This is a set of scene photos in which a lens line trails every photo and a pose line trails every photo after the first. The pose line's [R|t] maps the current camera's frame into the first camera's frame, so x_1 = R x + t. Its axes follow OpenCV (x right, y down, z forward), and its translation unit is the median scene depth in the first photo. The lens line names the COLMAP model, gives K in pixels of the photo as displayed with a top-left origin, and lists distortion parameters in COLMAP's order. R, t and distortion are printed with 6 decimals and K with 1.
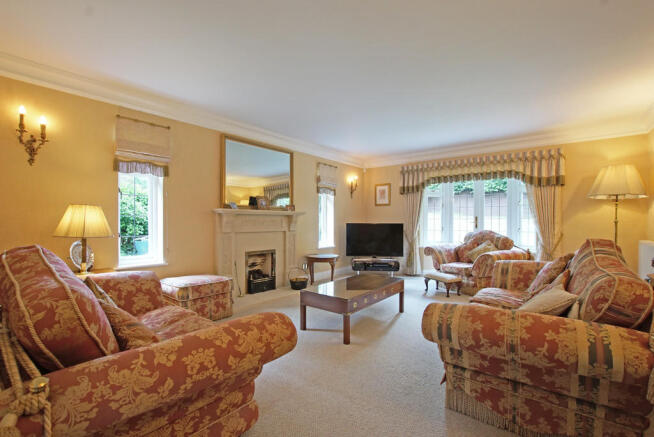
lens RADIAL K [[270.5, 0, 327.0], [0, 270.5, 218.5], [0, 0, 1]] dist [0.001447, 0.000259]
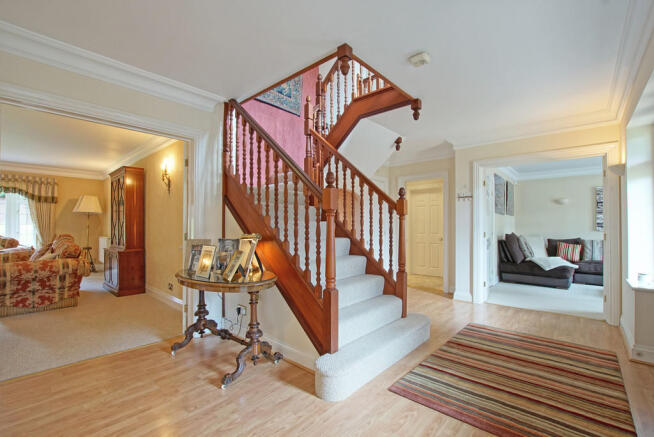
lens RADIAL K [[288.6, 0, 327.0], [0, 288.6, 218.5], [0, 0, 1]] dist [0.001175, 0.000285]
pose [[0.101885, 0.018948, 0.994616, -0.598550], [-0.002766, 0.999820, -0.018764, -0.008263], [-0.994792, -0.000839, 0.101919, -0.692344]]
